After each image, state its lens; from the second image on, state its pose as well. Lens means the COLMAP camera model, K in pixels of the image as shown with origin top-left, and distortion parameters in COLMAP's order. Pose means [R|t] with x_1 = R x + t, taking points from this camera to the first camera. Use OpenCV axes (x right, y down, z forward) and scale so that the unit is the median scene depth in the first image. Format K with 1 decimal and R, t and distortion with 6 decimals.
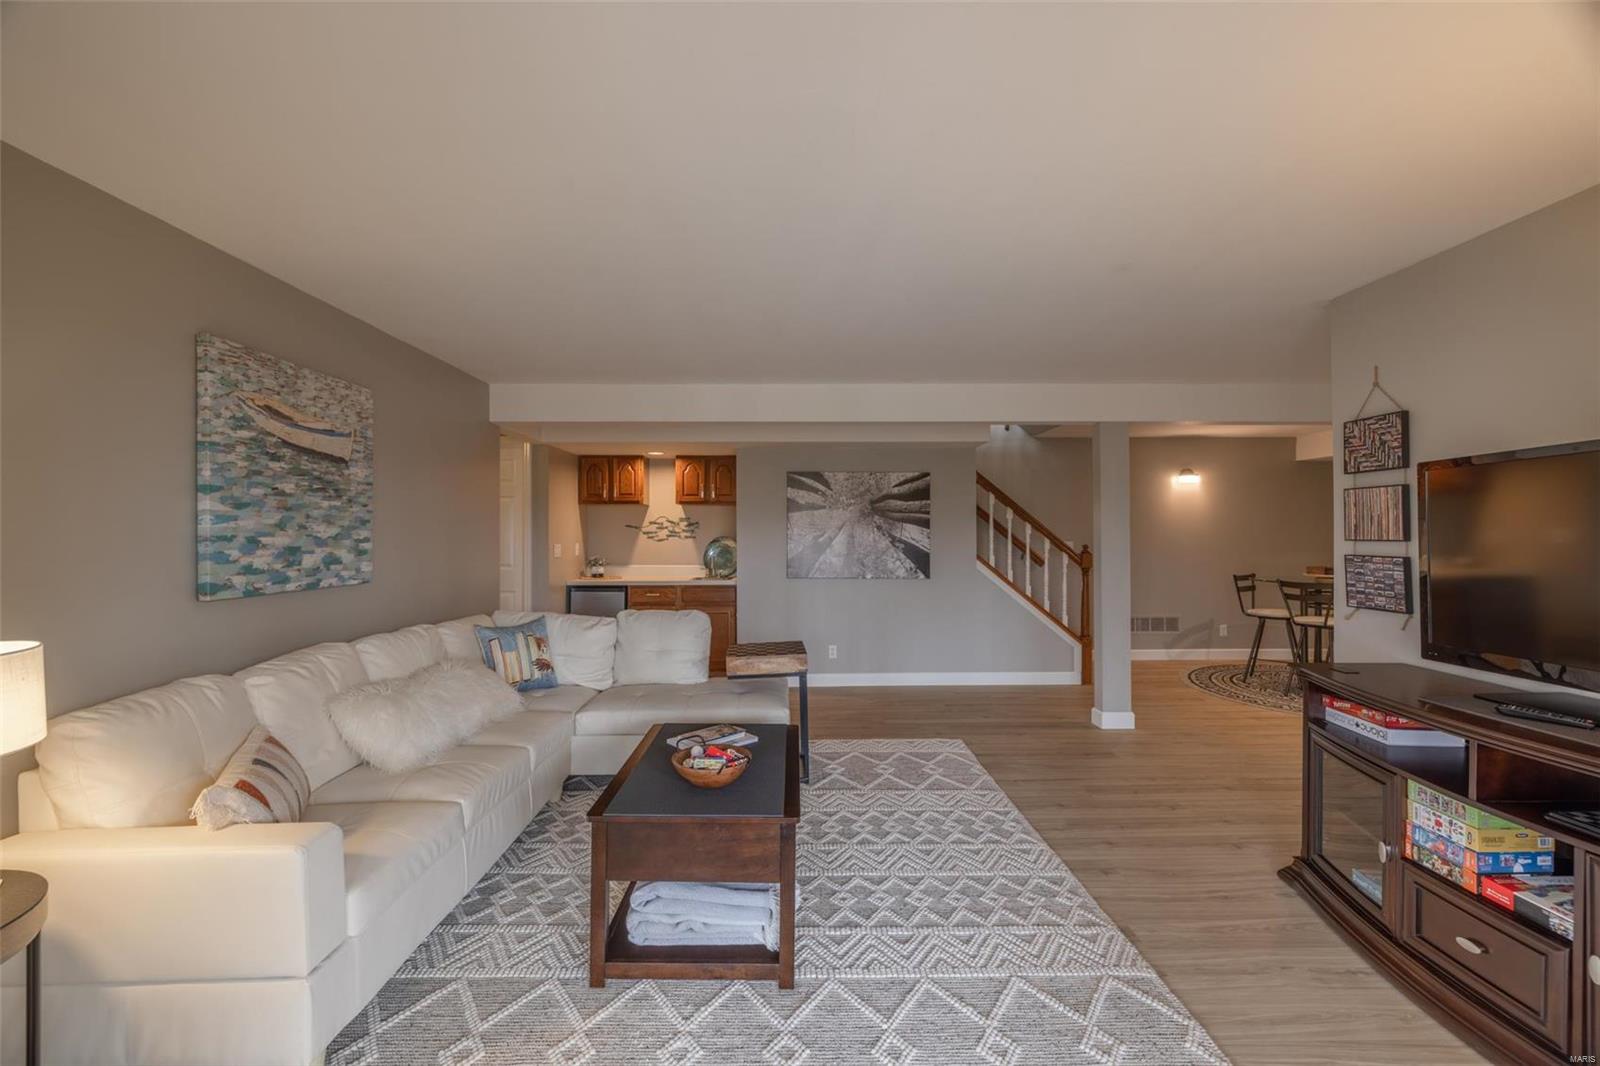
lens RADIAL K [[669.2, 0, 799.6], [0, 669.2, 530.3], [0, 0, 1]] dist [-0.001248, -0.000891]
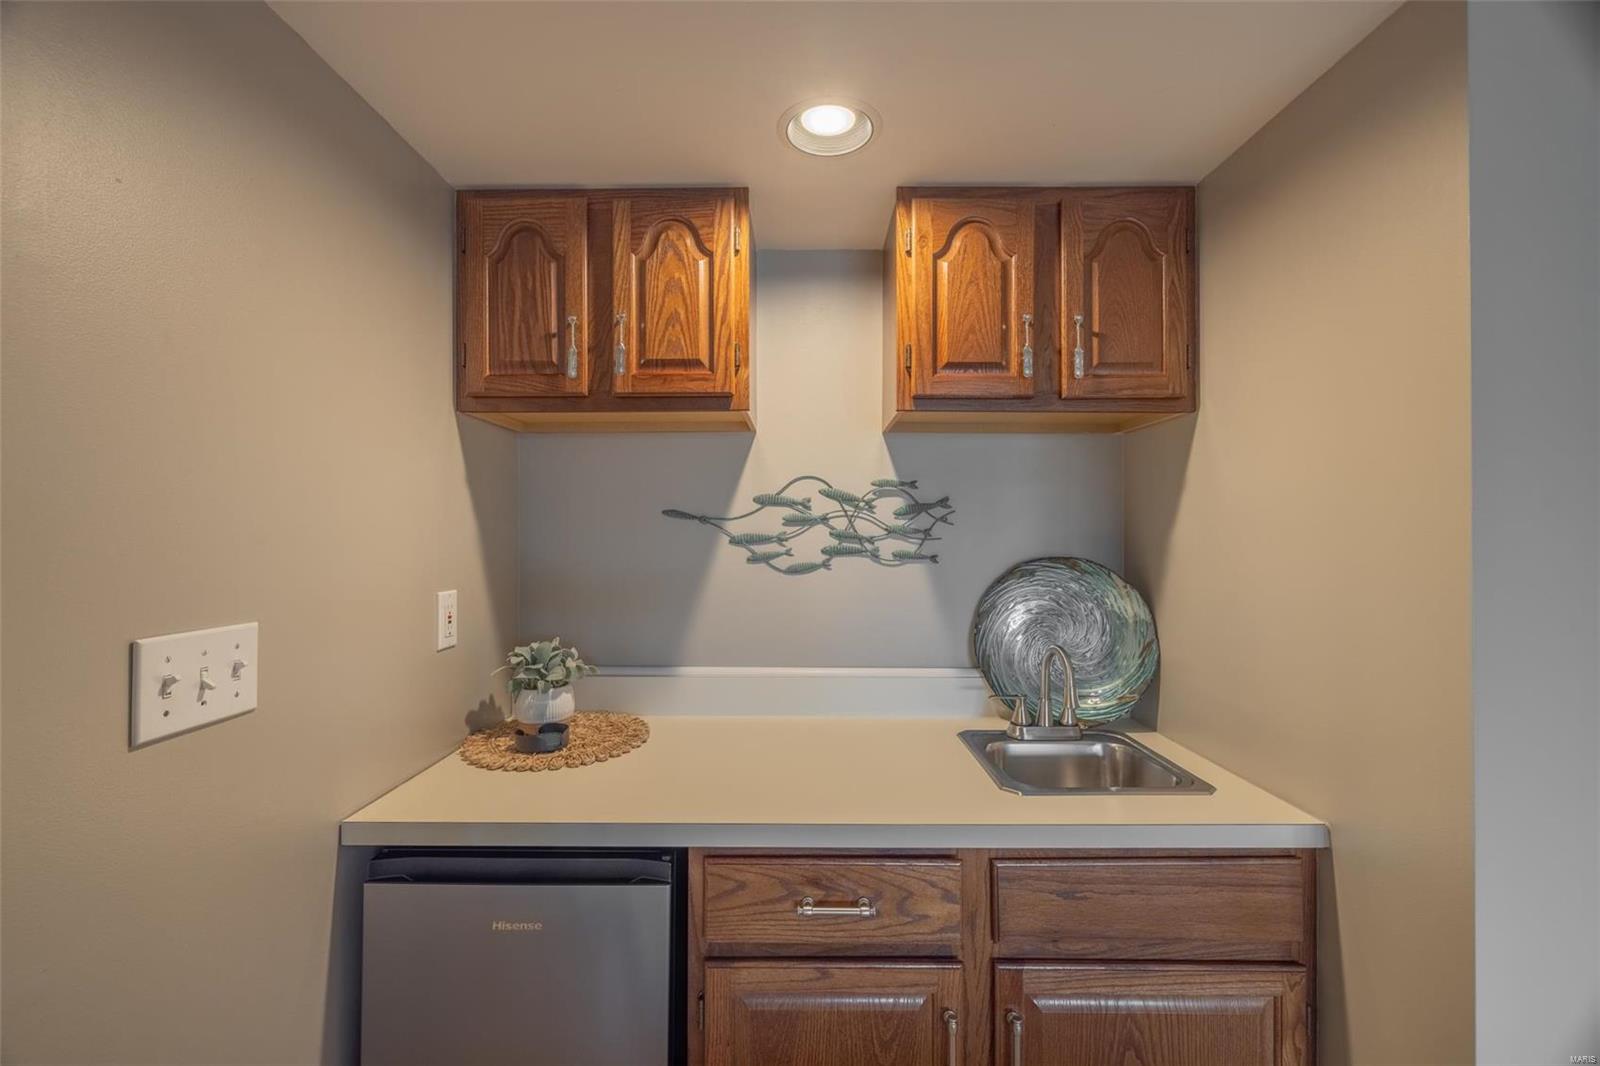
lens RADIAL K [[669.2, 0, 793.9], [0, 669.2, 528.2], [0, 0, 1]] dist [-0.001248, -0.000891]
pose [[0.999352, 0.001117, -0.035985, -0.469133], [-0.001230, 0.999994, -0.003121, -0.000016], [0.035981, 0.003163, 0.999347, 1.740982]]
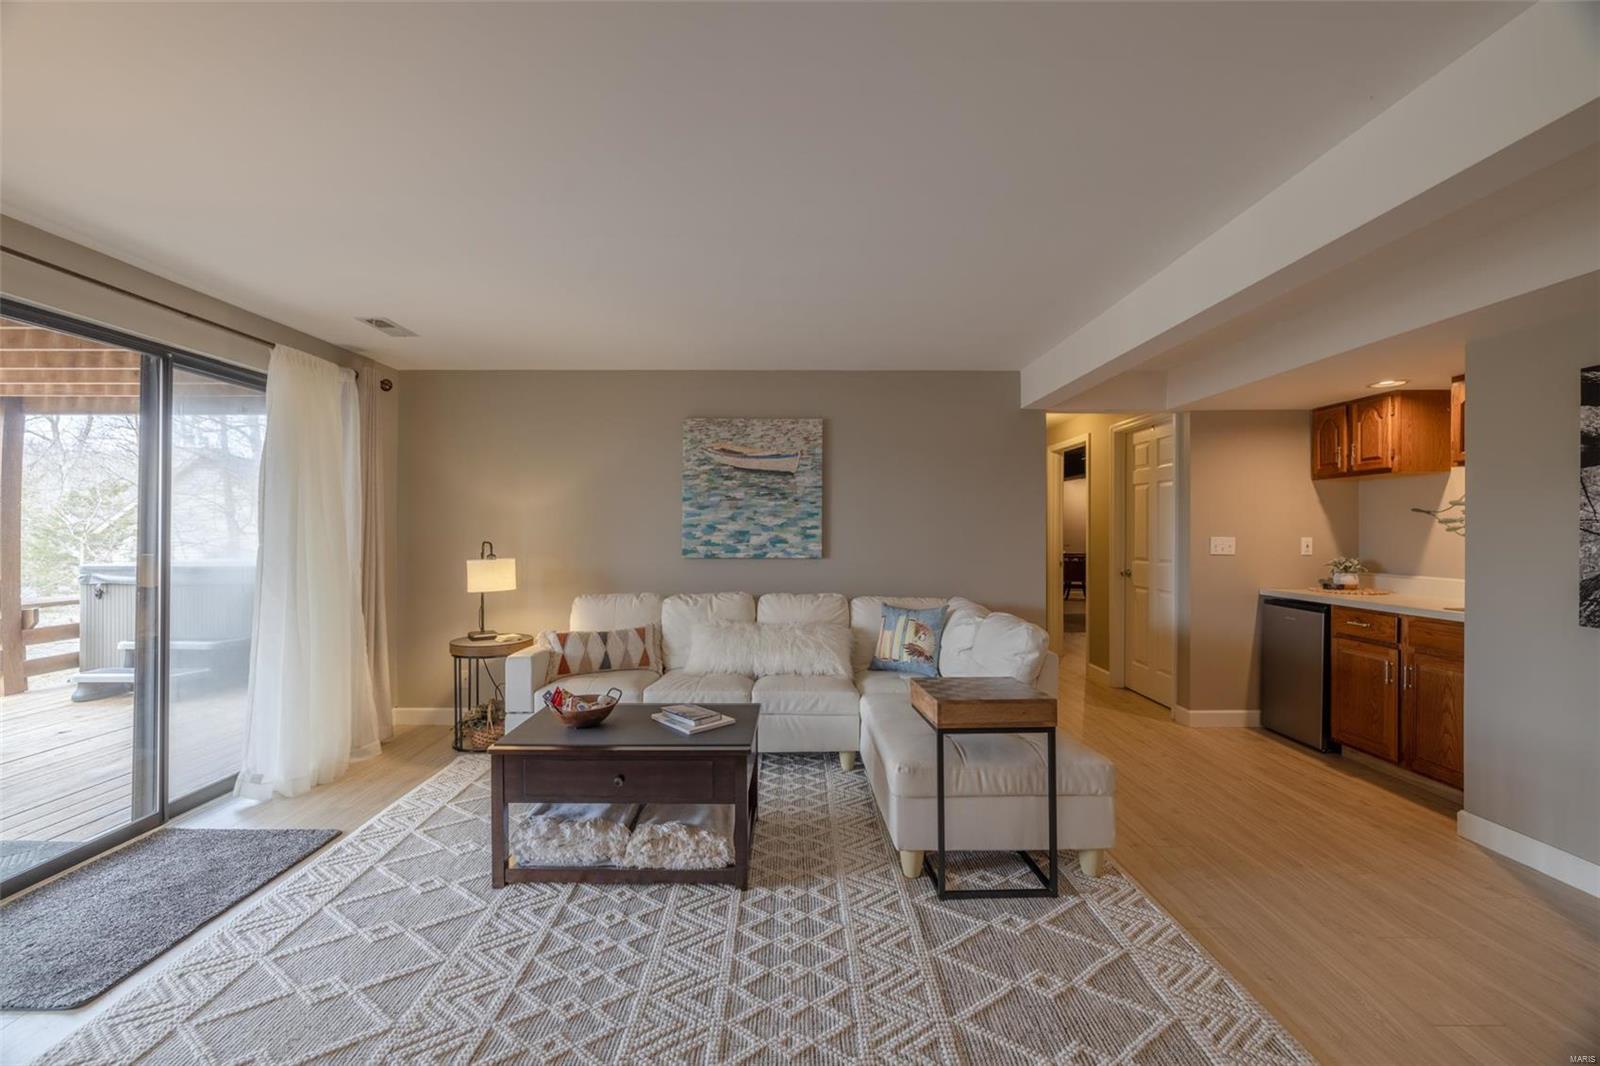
lens RADIAL K [[669.2, 0, 793.0], [0, 669.2, 528.5], [0, 0, 1]] dist [-0.001248, -0.000891]
pose [[-0.009925, 0.000374, -0.999951, 0.810068], [0.004504, 0.999990, 0.000330, 0.017083], [0.999941, -0.004500, -0.009927, 1.046679]]
